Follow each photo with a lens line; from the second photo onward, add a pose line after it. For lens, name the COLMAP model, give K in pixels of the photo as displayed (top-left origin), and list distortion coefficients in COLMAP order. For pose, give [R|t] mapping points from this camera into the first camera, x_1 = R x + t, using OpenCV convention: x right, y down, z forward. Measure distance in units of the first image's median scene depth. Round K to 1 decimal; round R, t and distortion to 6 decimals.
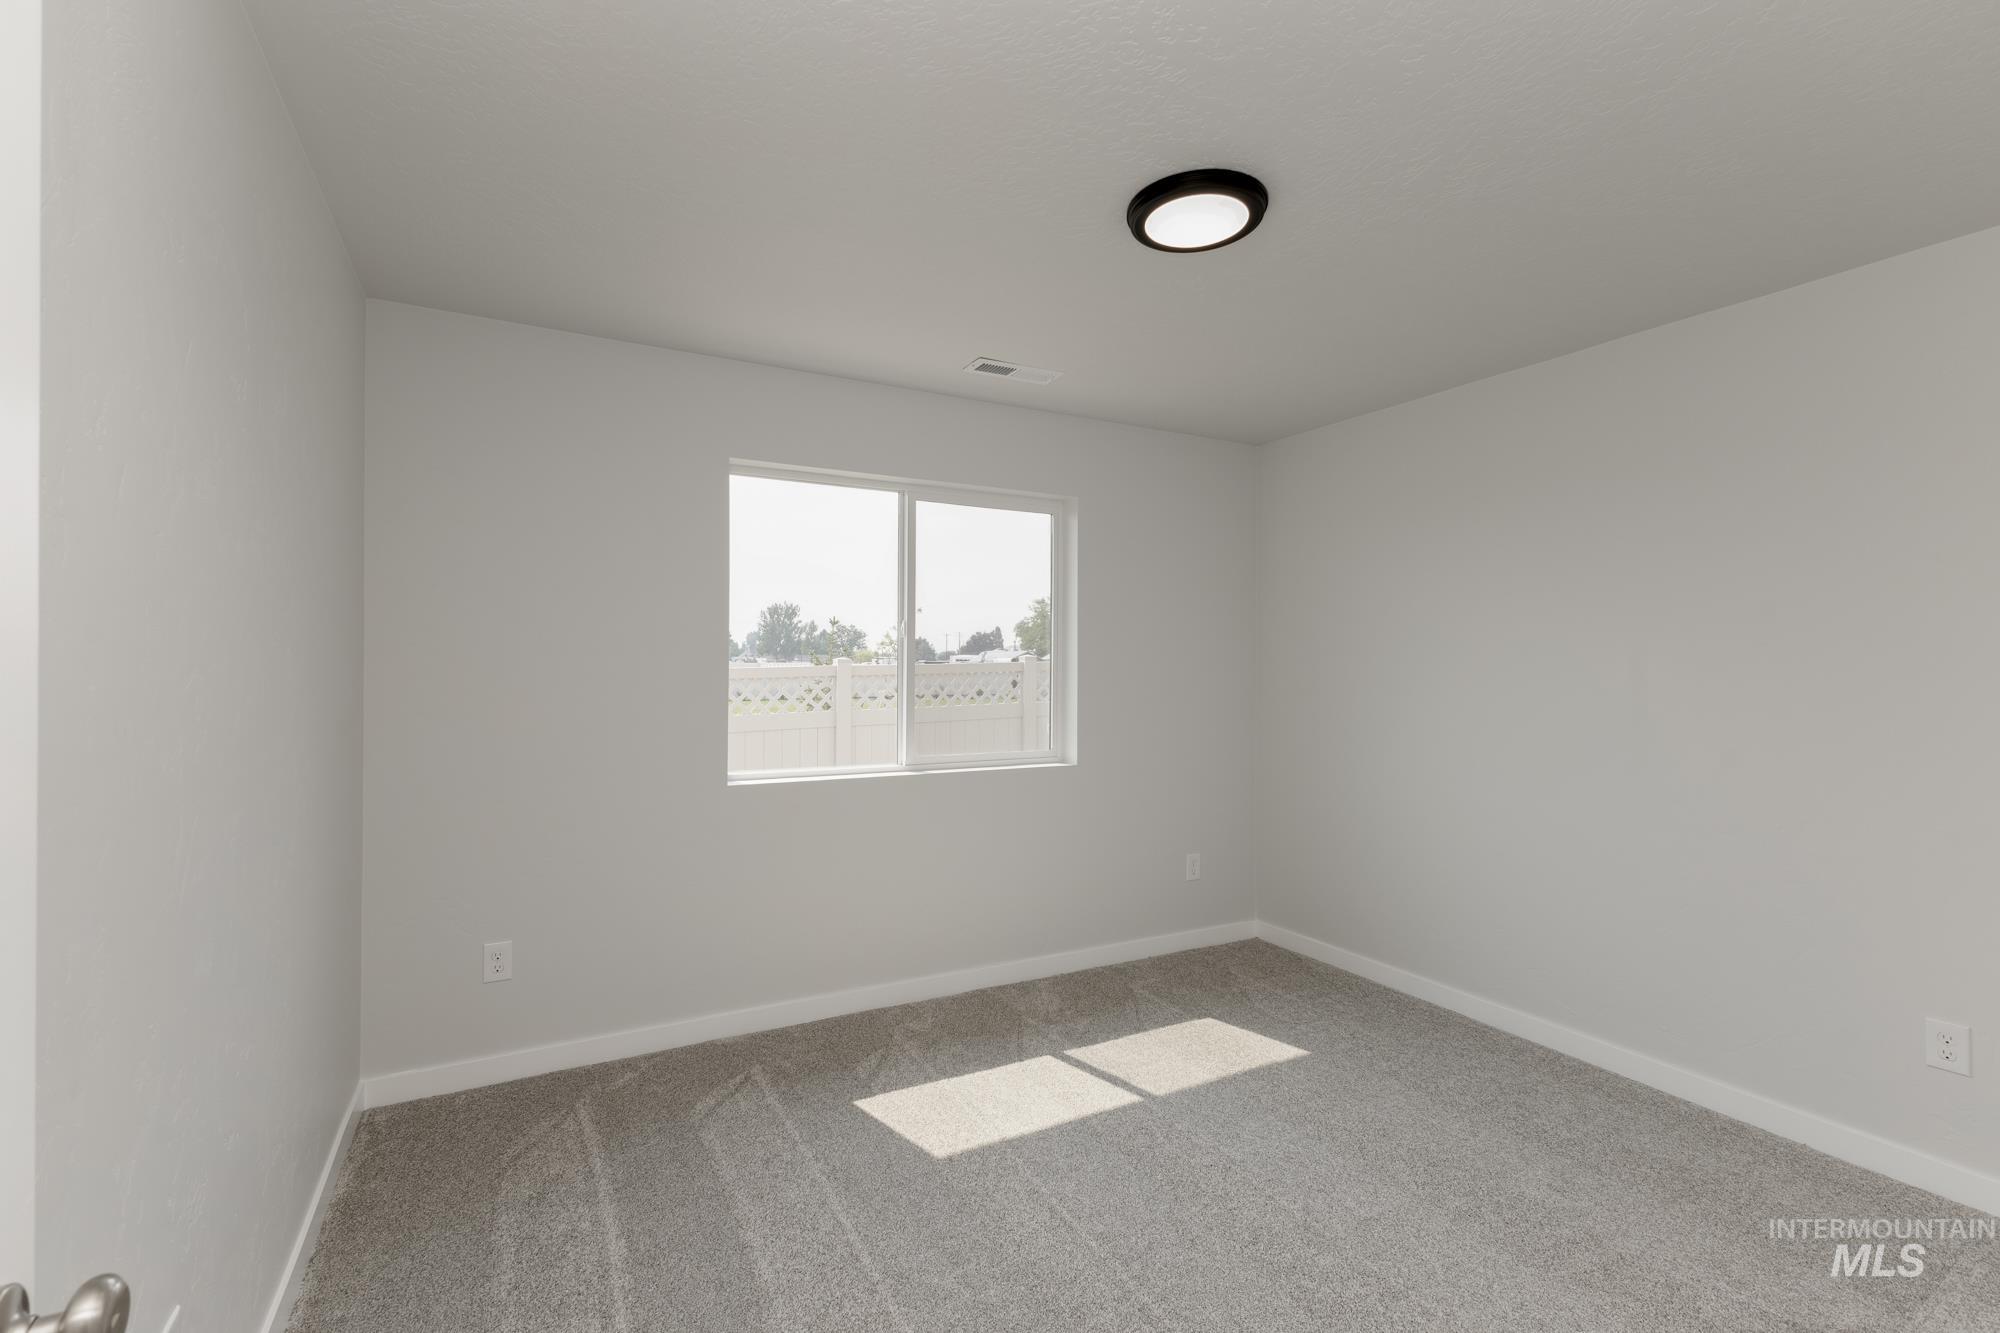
lens RADIAL K [[926.3, 0, 994.3], [0, 926.3, 654.5], [0, 0, 1]] dist [0.009560, -0.000863]
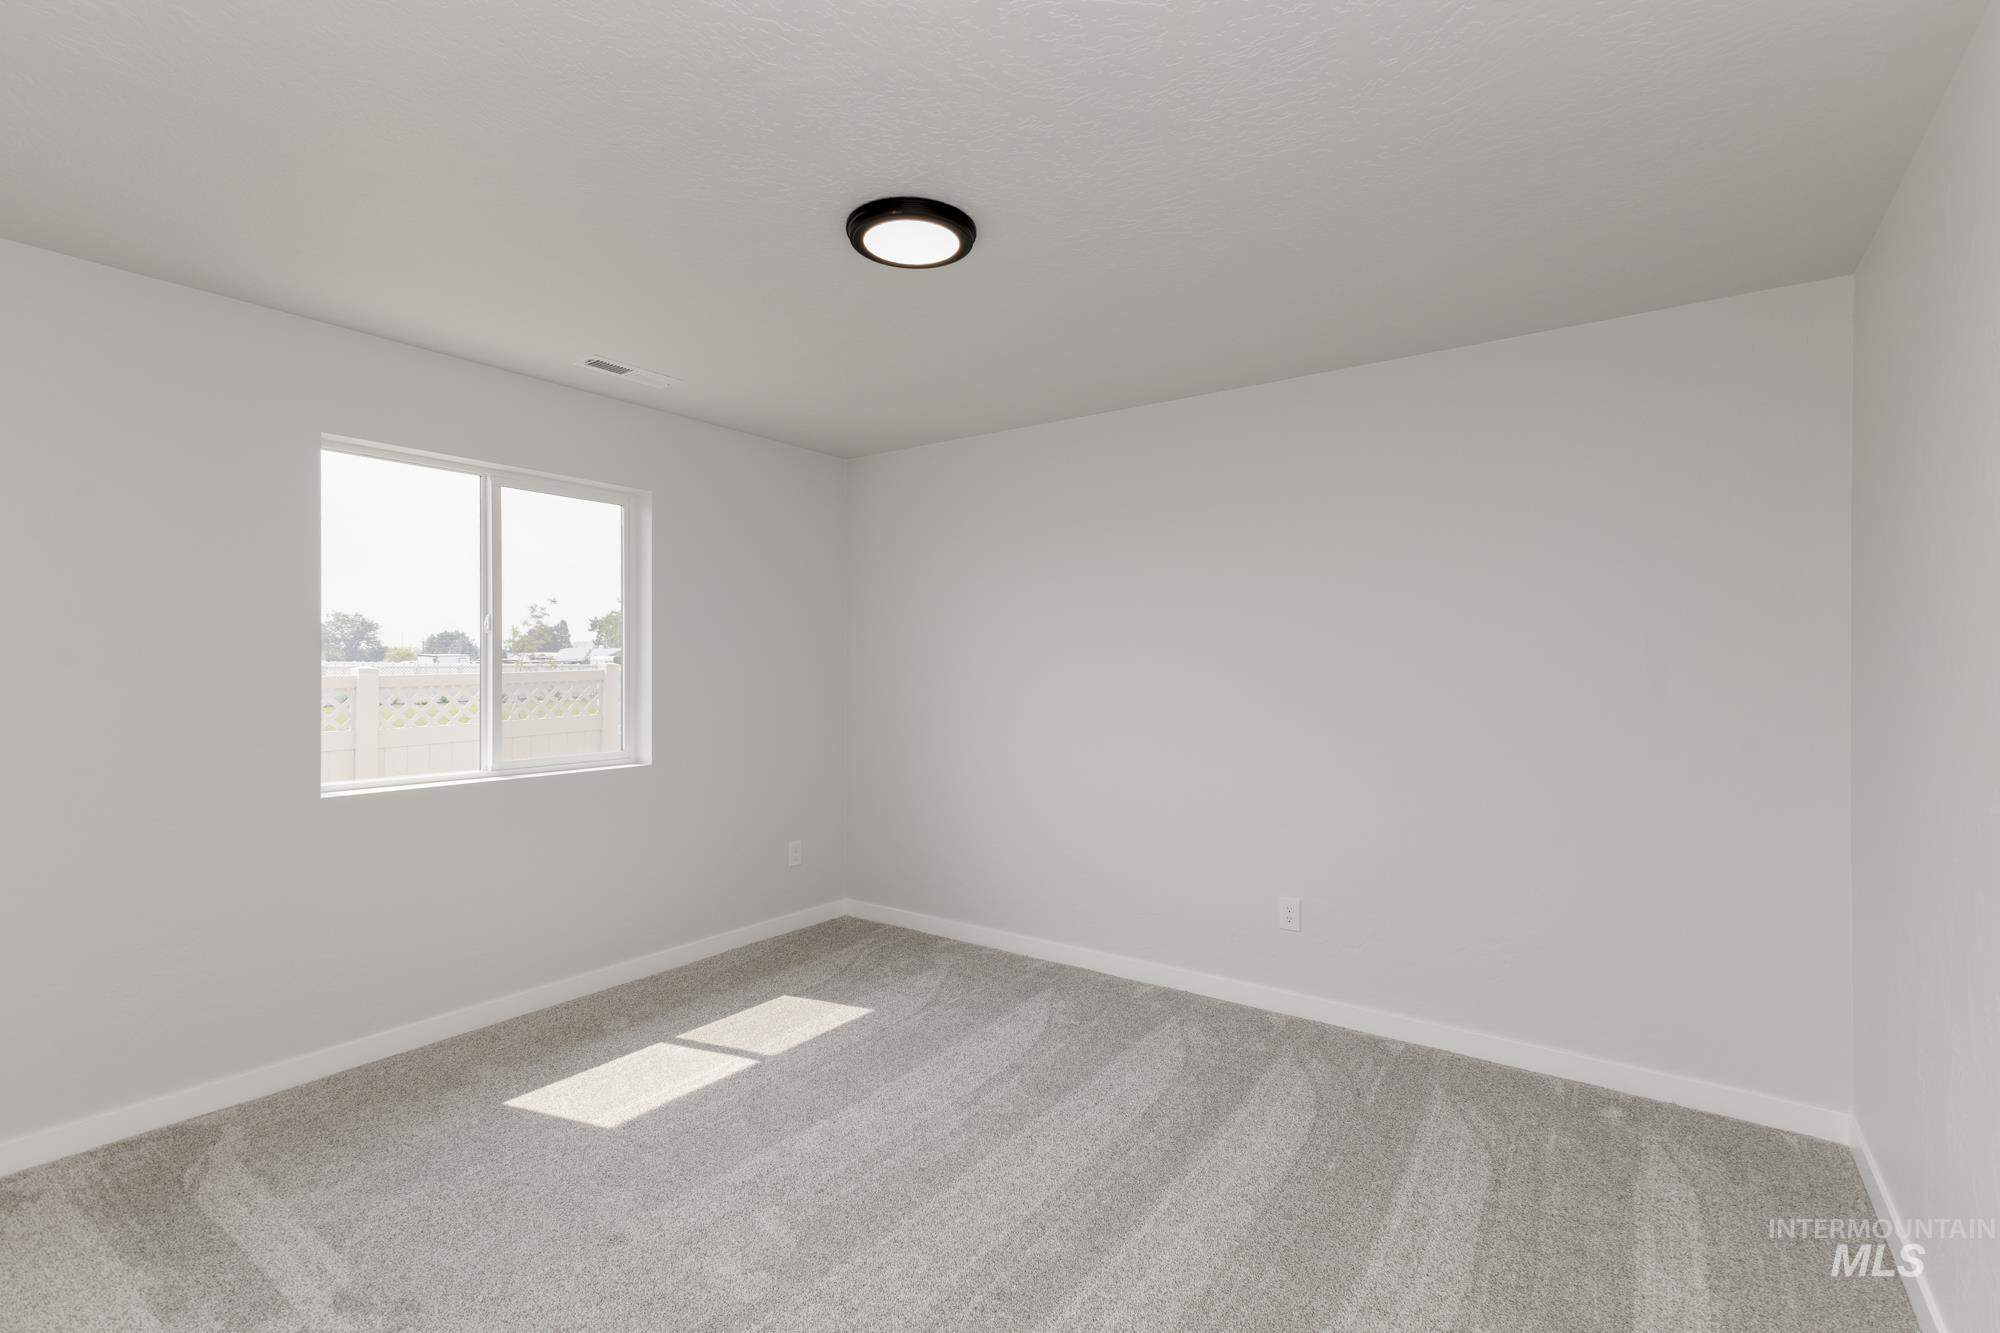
lens RADIAL K [[1001.6, 0, 1000.0], [0, 1001.6, 666.5], [0, 0, 1]] dist [-0.001891, -0.000641]
pose [[0.866442, 0.005235, 0.499250, -0.154035], [-0.014541, 0.999785, 0.014752, -0.007780], [-0.499066, -0.020041, 0.866332, -0.128912]]
